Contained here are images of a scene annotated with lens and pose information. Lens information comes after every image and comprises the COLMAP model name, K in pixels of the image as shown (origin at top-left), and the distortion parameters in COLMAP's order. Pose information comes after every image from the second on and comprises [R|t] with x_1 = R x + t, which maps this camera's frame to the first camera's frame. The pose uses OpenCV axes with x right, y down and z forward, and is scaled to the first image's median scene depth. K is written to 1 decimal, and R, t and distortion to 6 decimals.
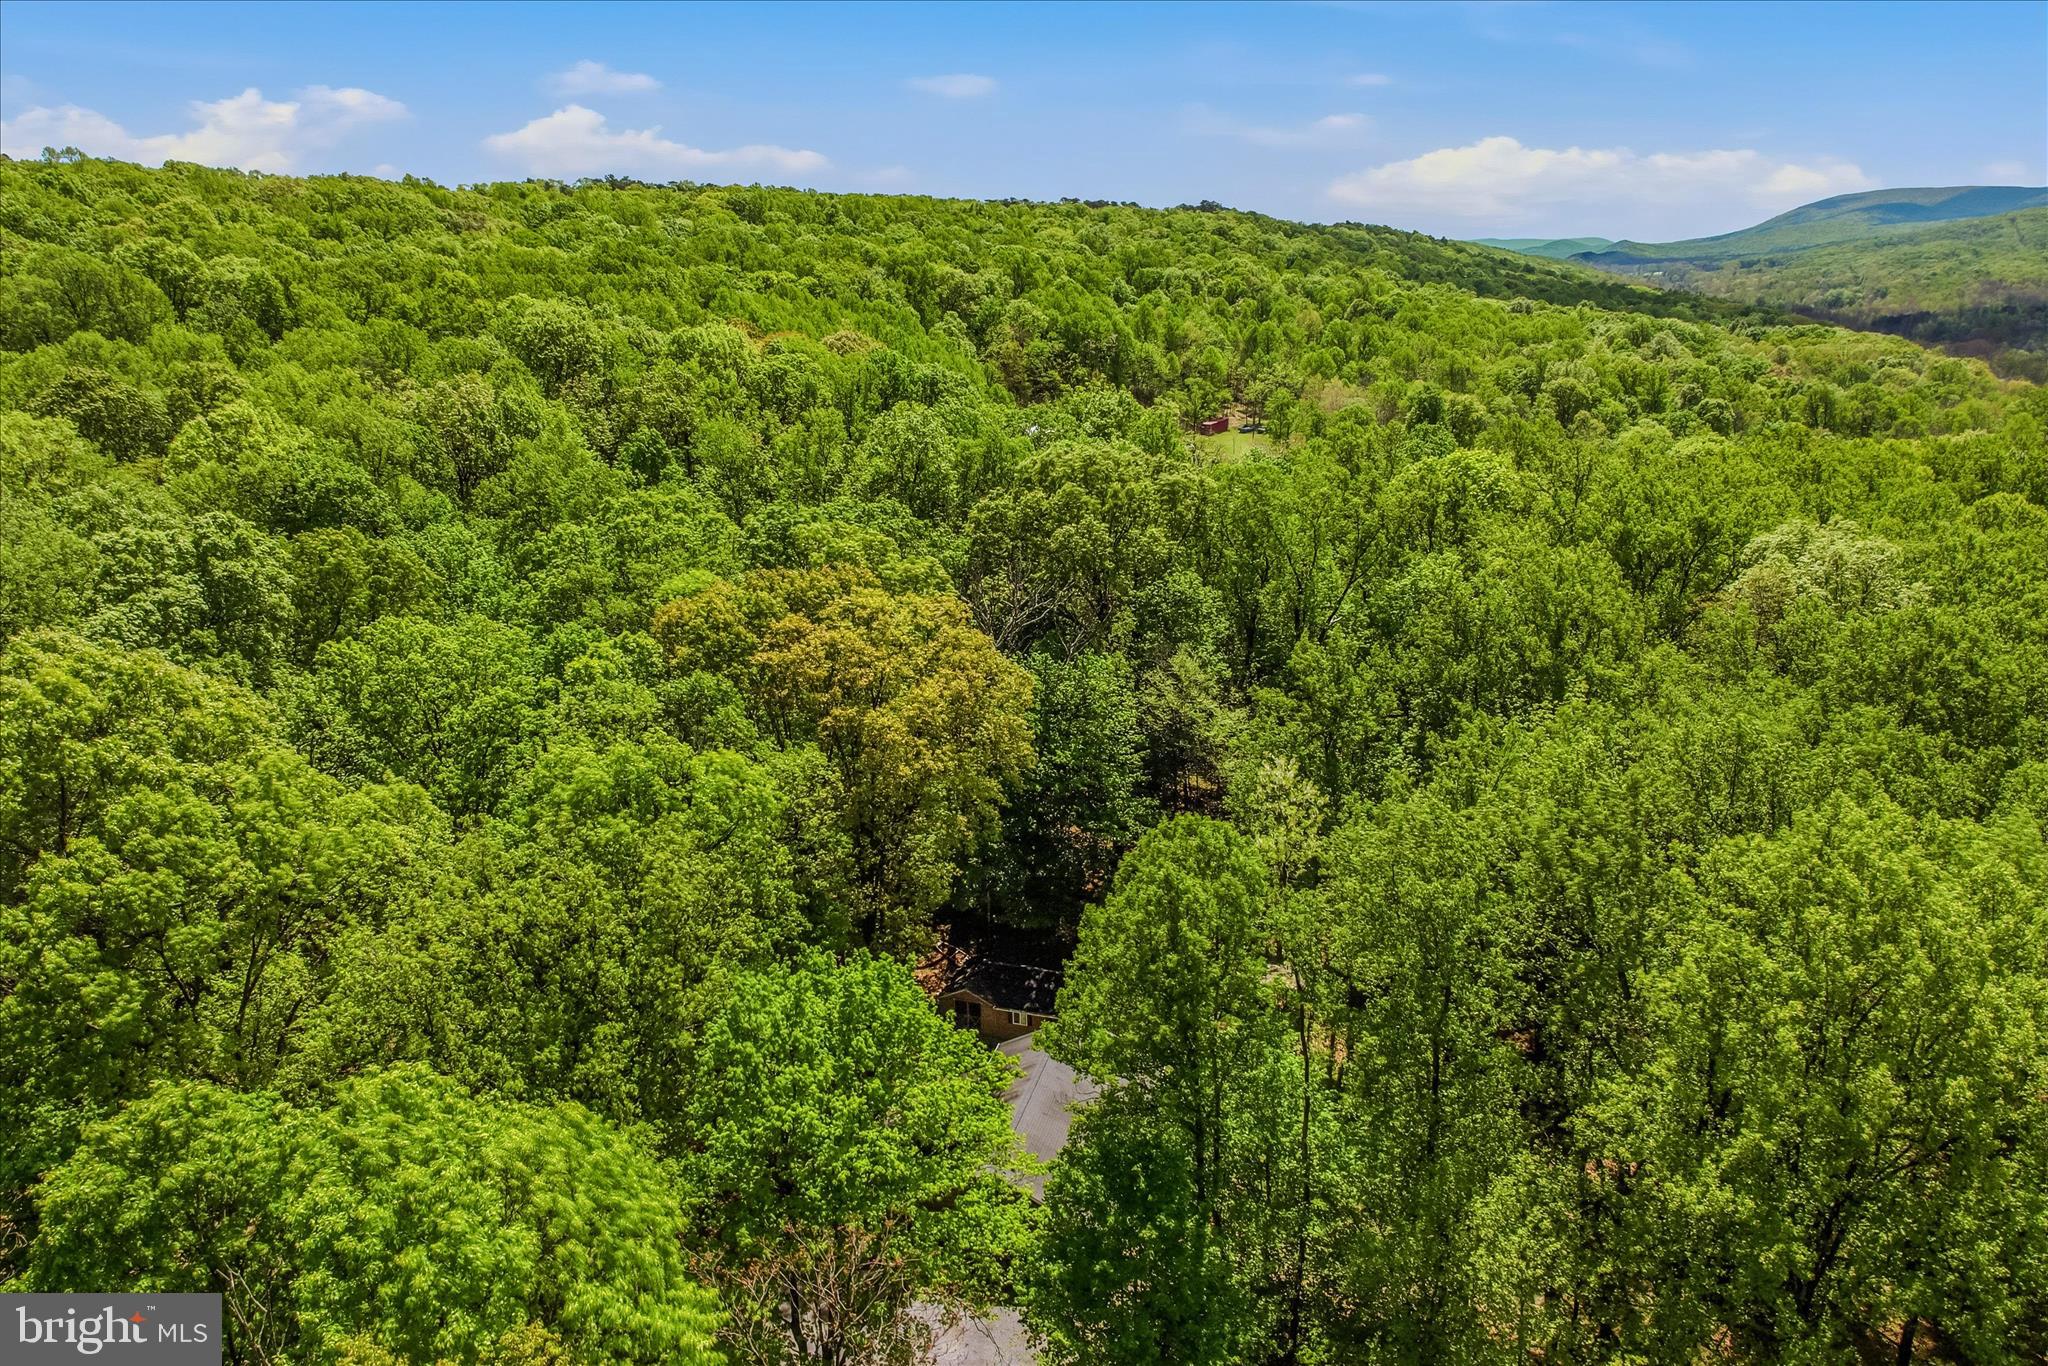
lens RADIAL K [[1459.8, 0, 1024.0], [0, 1459.8, 683.0], [0, 0, 1]] dist [-0.053259, 0.038929]
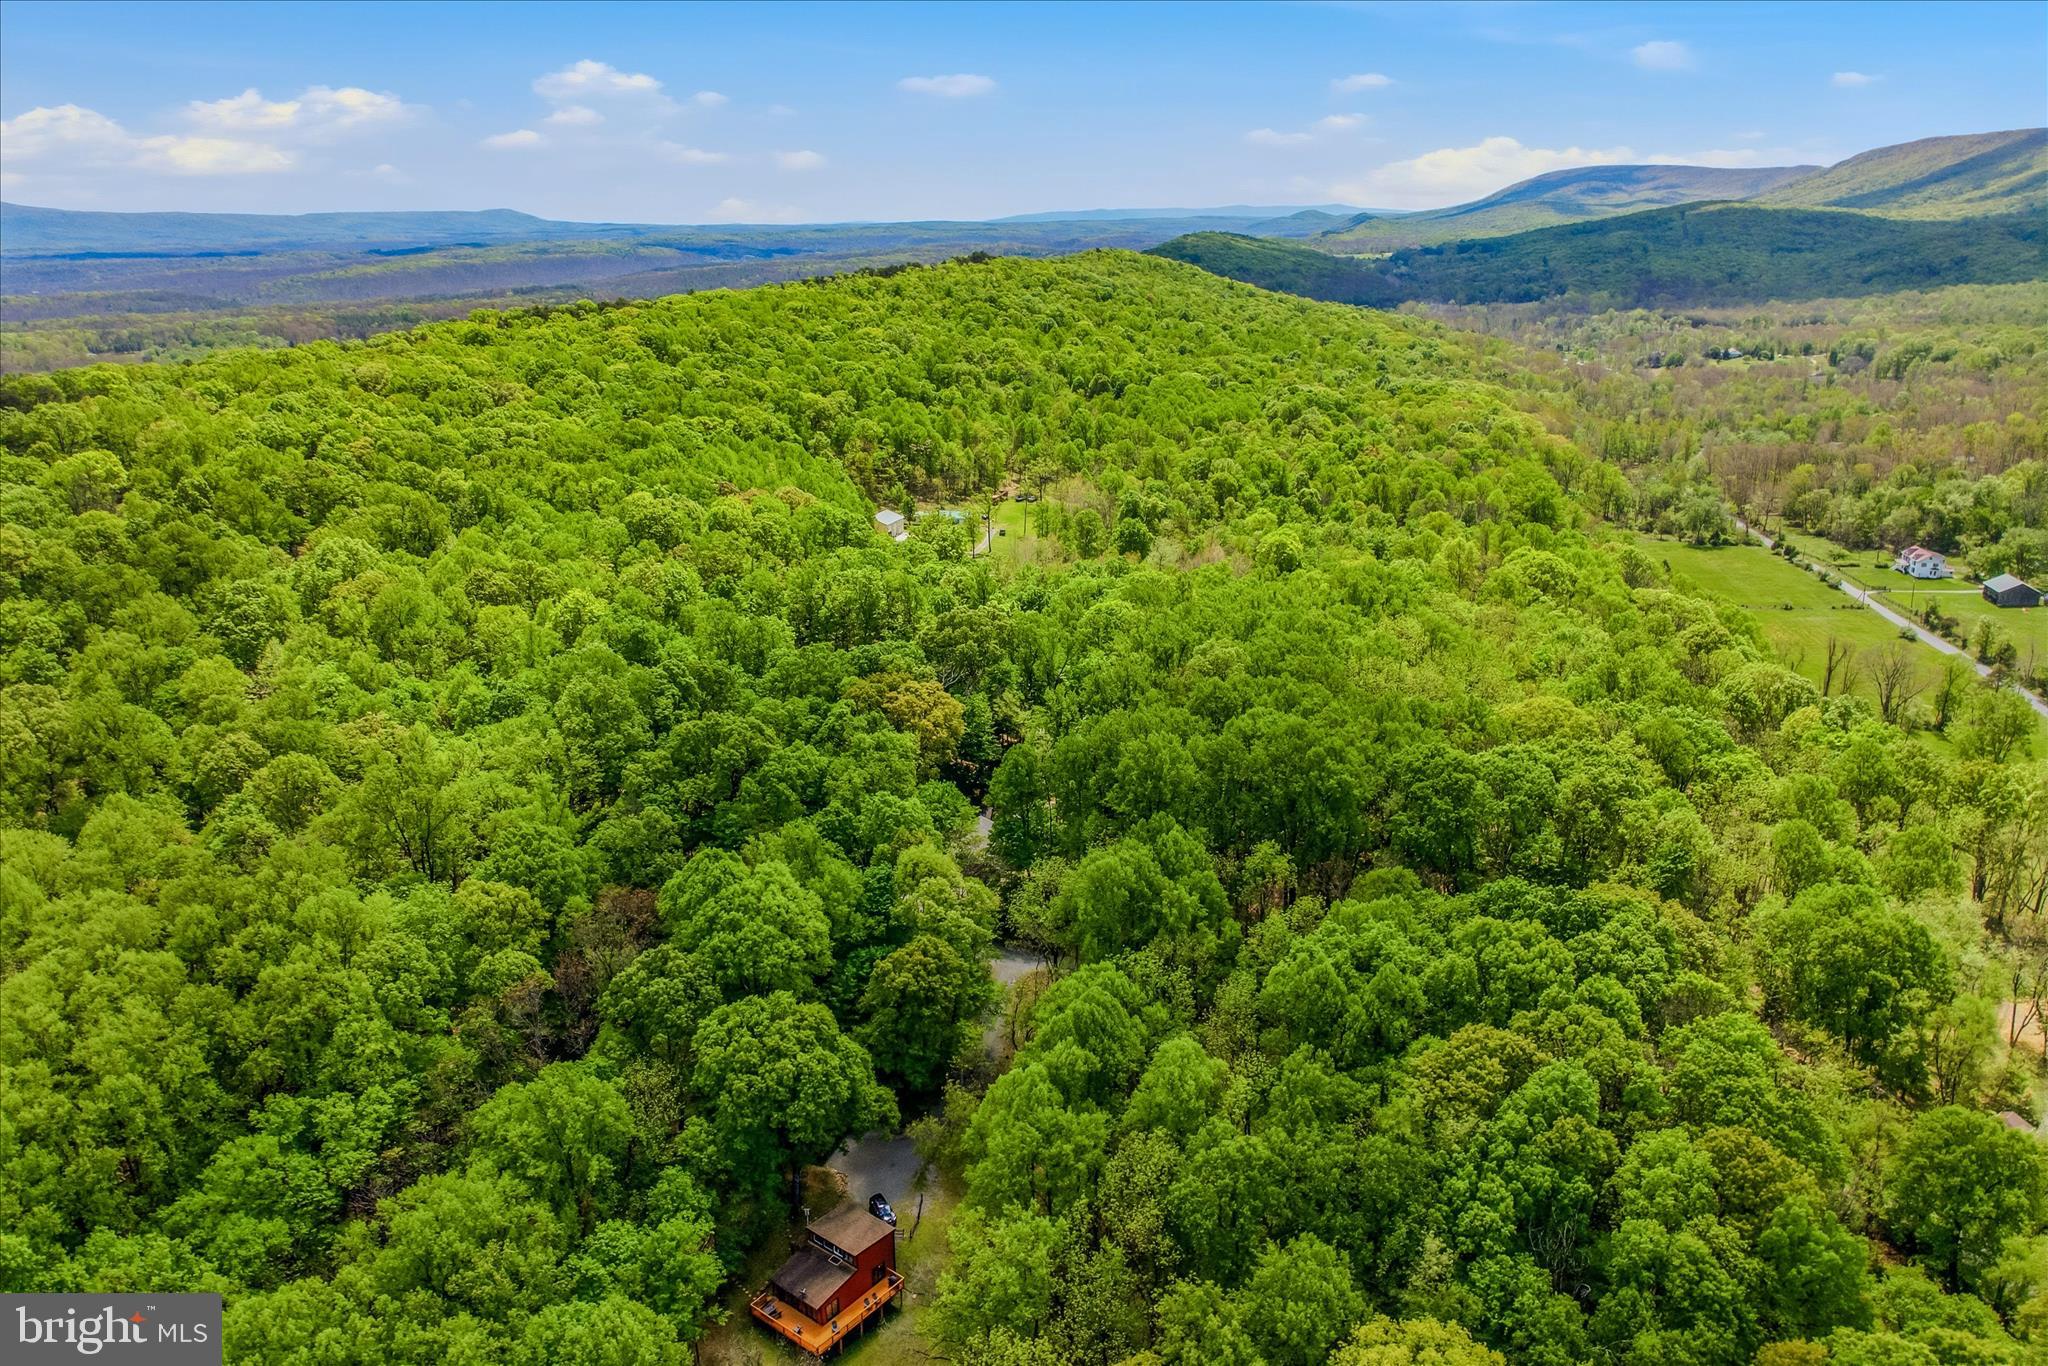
lens RADIAL K [[1459.8, 0, 1024.0], [0, 1459.8, 683.0], [0, 0, 1]] dist [-0.053259, 0.038929]
pose [[0.987741, -0.042848, 0.150105, -0.086268], [0.039502, 0.998902, 0.025202, -0.033136], [-0.151020, -0.018964, 0.988349, -0.549606]]
